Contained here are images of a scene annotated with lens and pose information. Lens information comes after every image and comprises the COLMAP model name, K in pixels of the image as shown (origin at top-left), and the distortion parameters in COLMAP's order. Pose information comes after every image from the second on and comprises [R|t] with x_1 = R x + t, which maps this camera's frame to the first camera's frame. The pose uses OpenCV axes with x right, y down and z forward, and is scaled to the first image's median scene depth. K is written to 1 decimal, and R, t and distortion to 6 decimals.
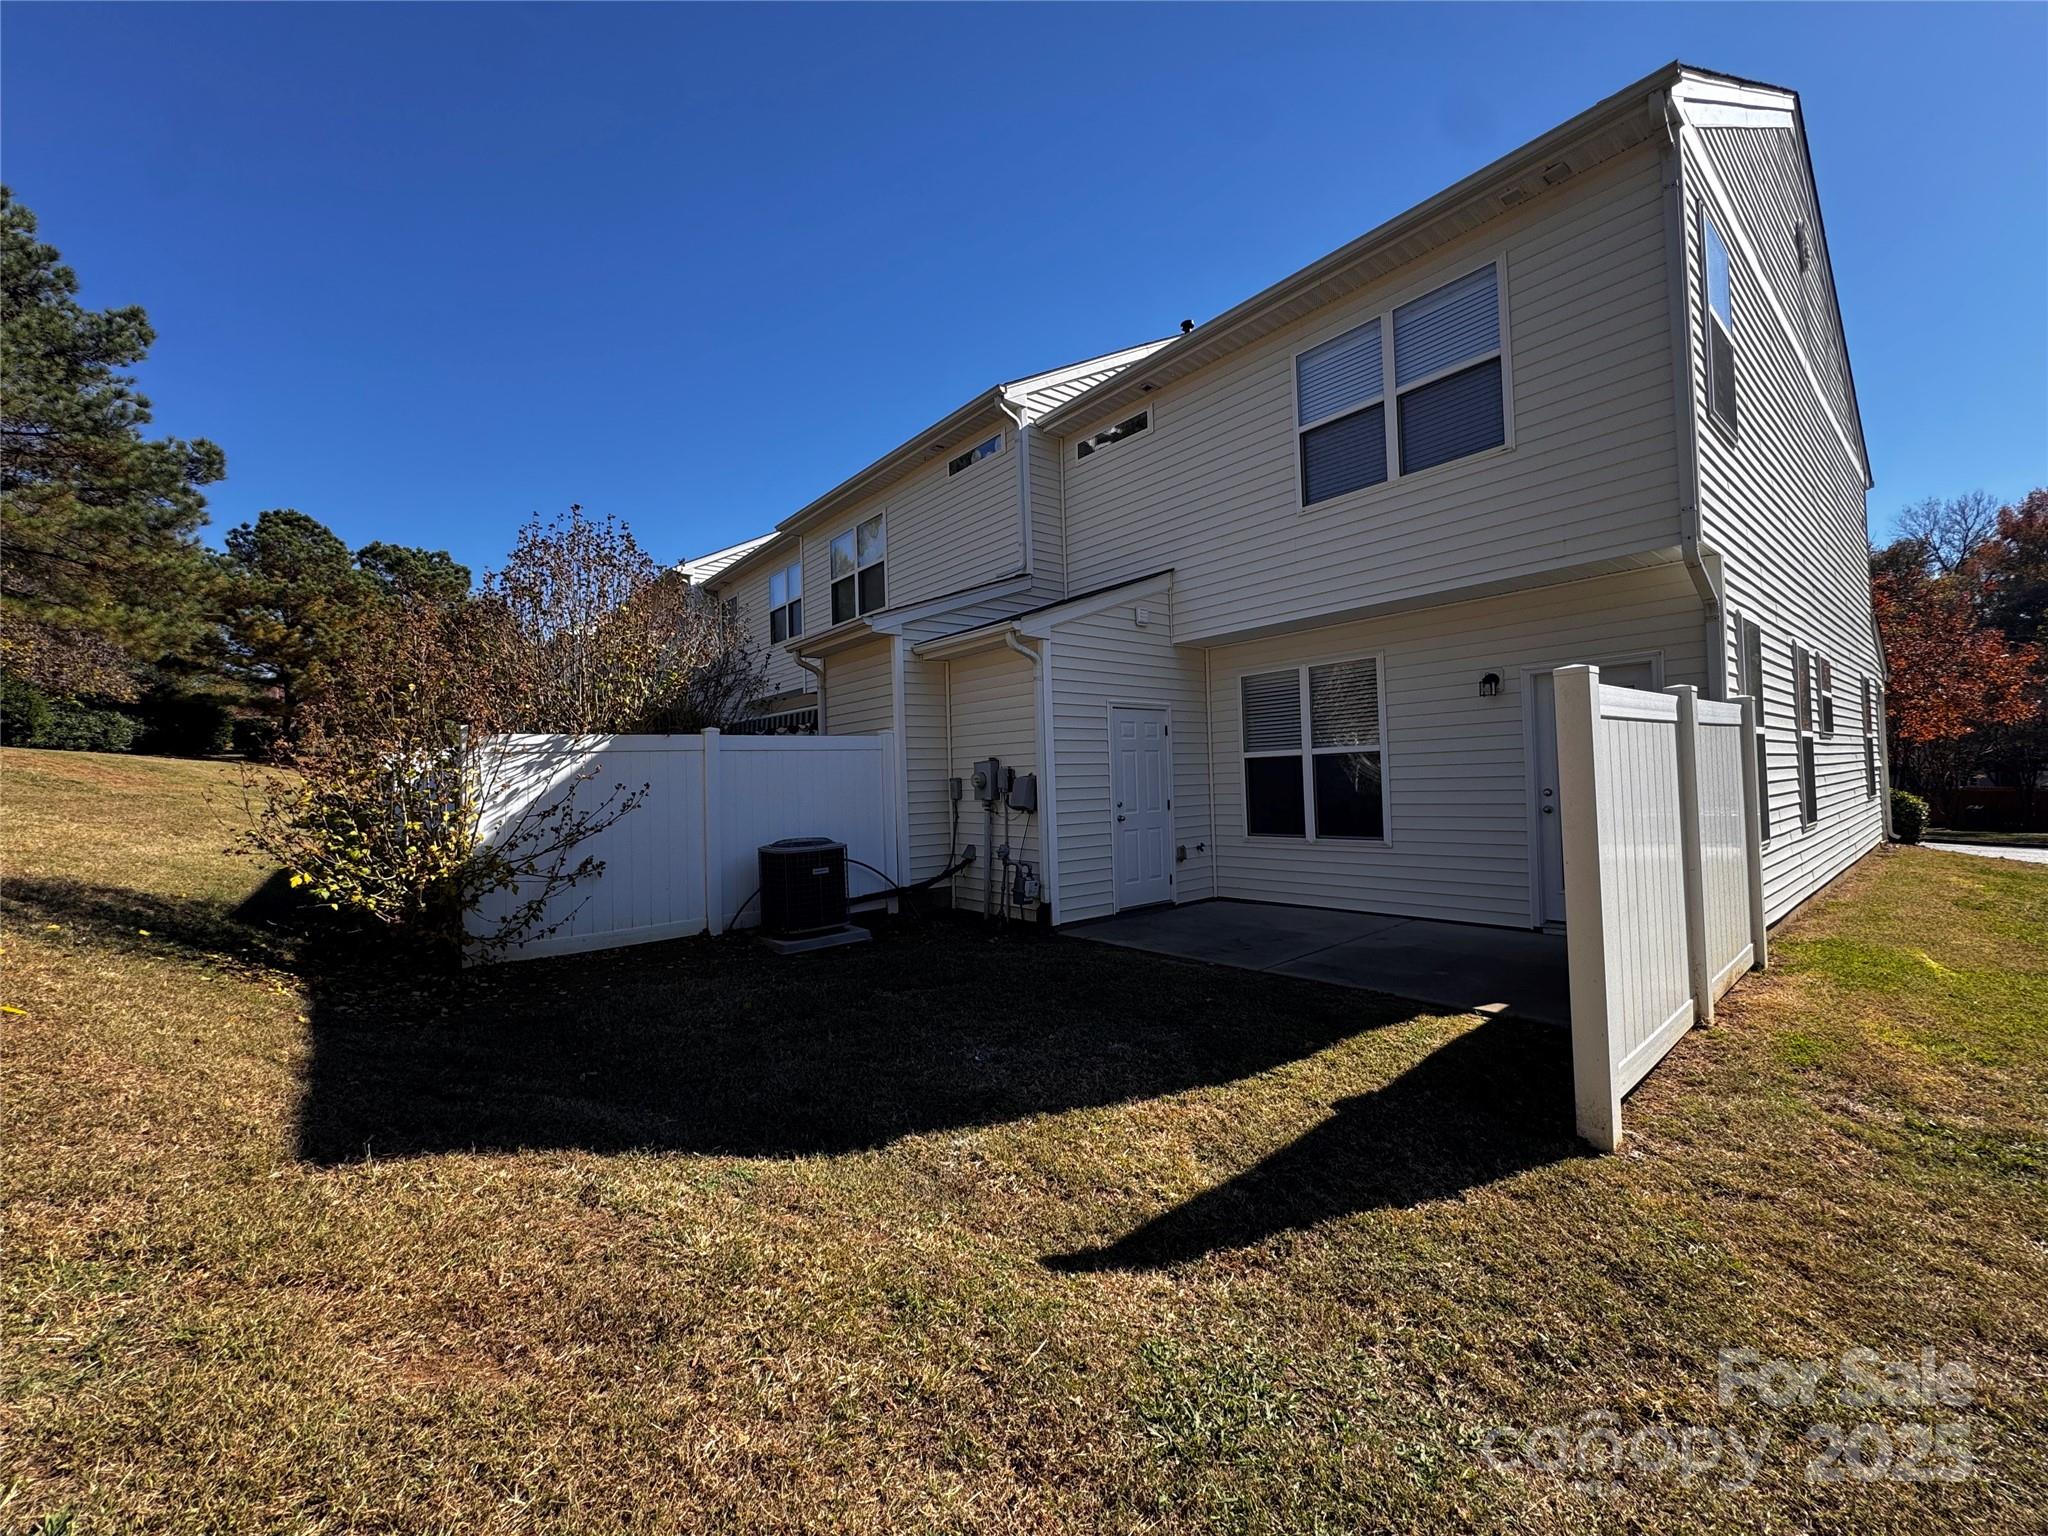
lens RADIAL K [[814.9, 0, 1024.8], [0, 814.9, 760.5], [0, 0, 1]] dist [-0.001318, -0.000238]
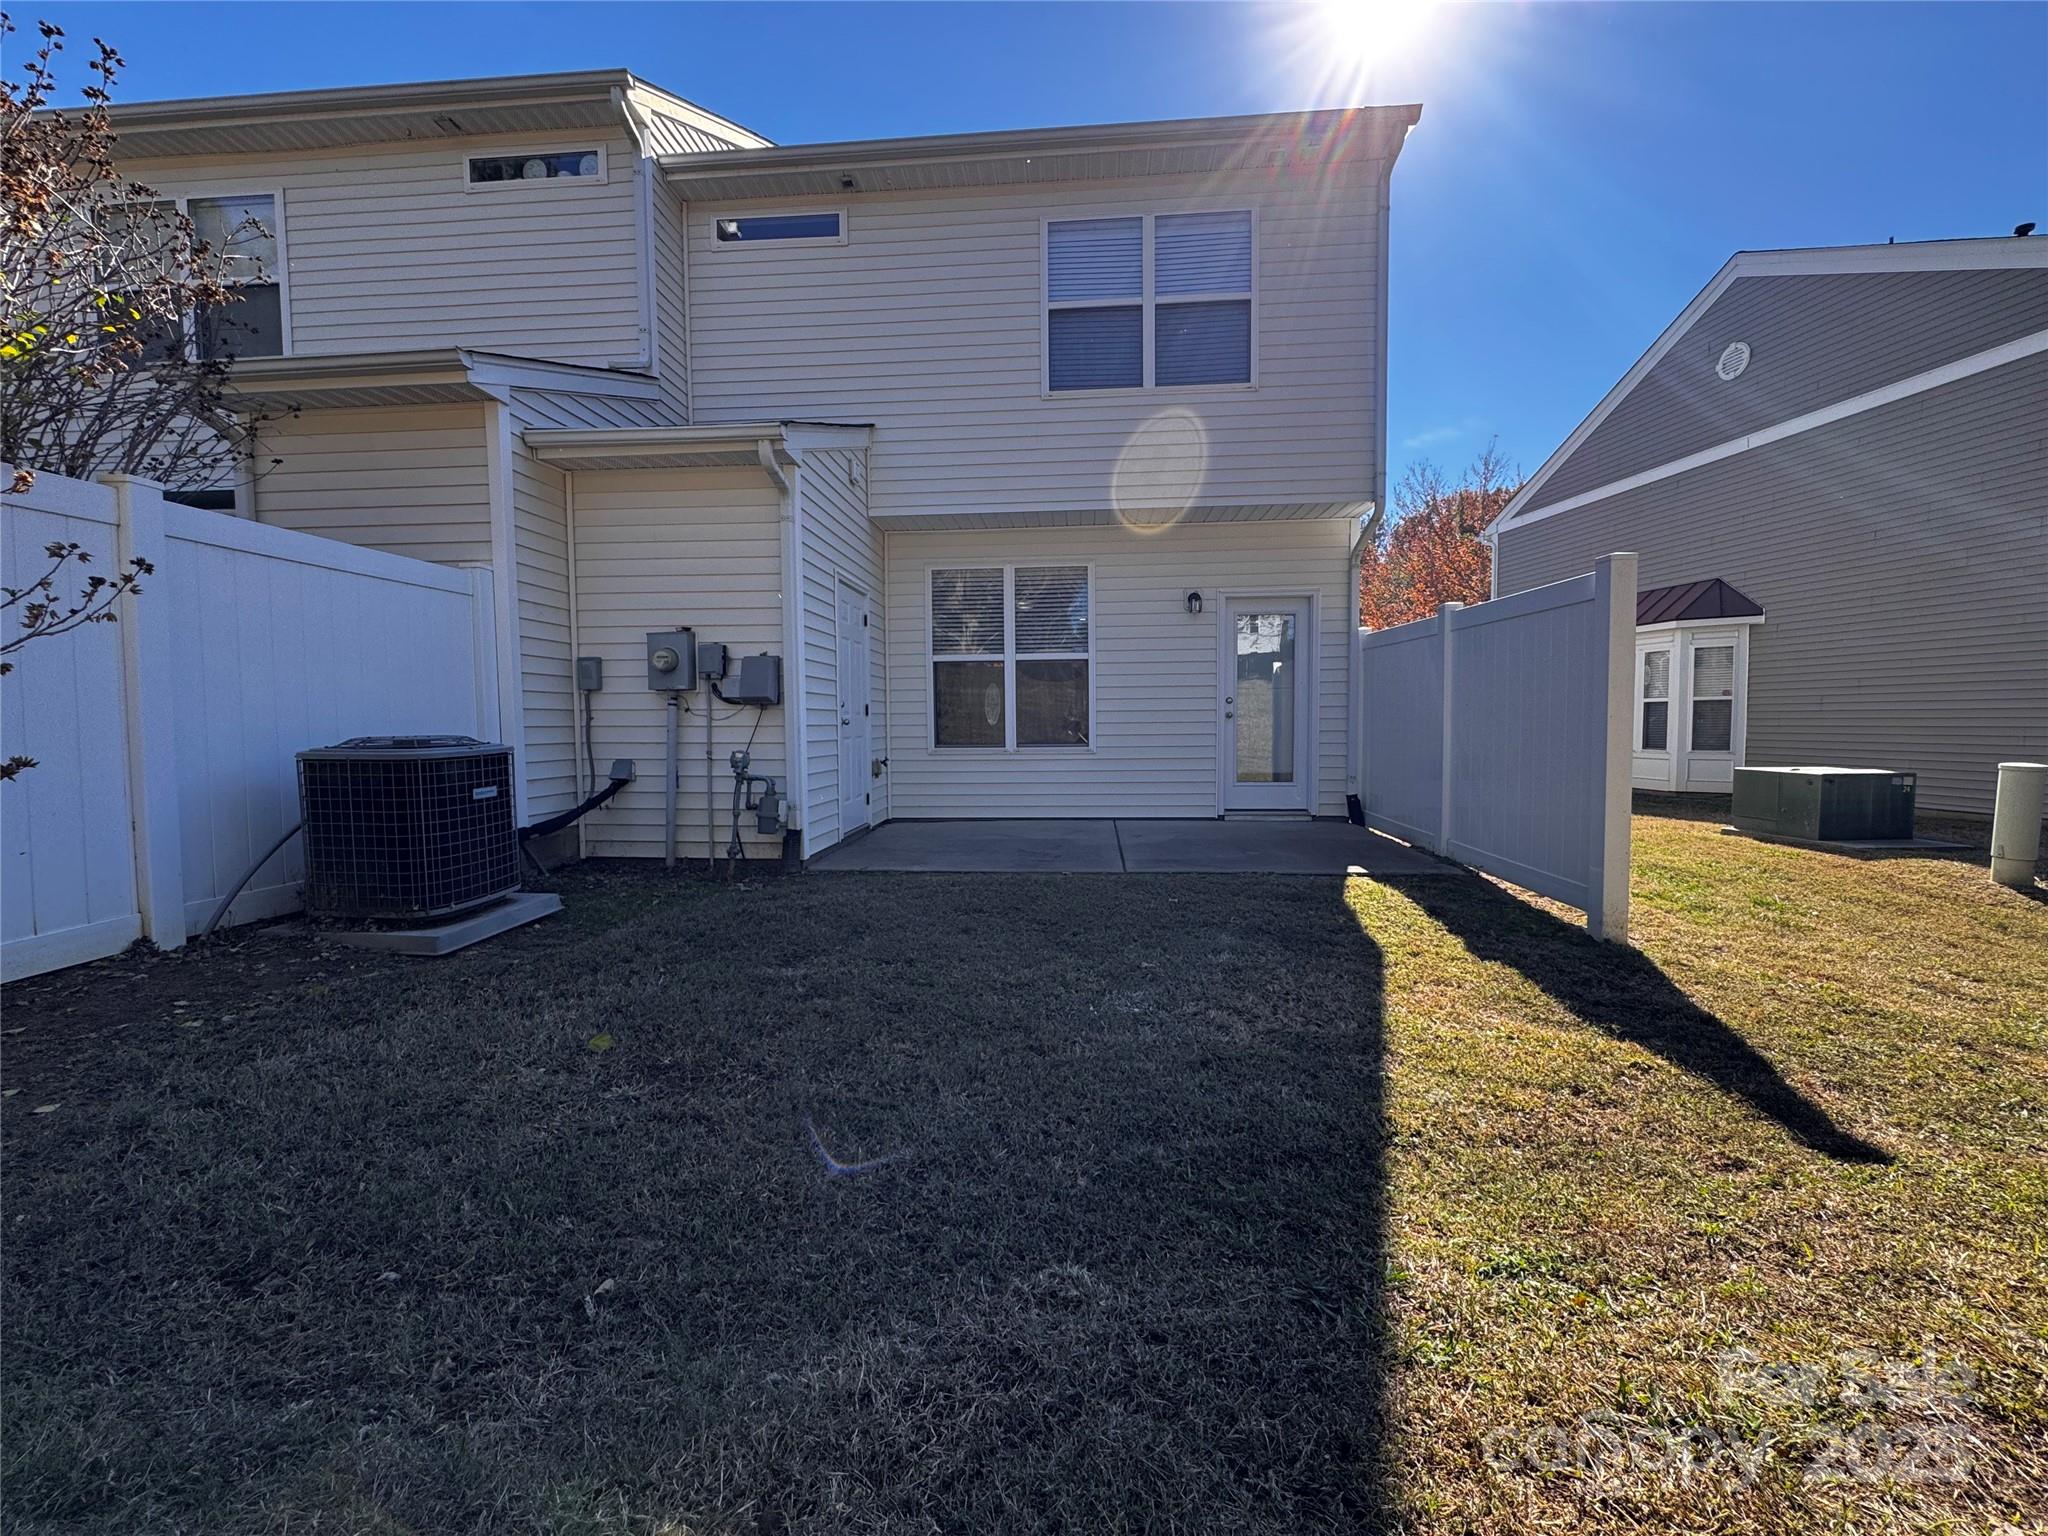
lens RADIAL K [[814.9, 0, 1024.8], [0, 814.9, 760.5], [0, 0, 1]] dist [-0.001318, -0.000238]
pose [[0.699000, -0.009333, 0.715061, -0.329407], [-0.033491, 0.998390, 0.045770, 0.066928], [-0.714337, -0.055941, 0.697562, 0.320929]]
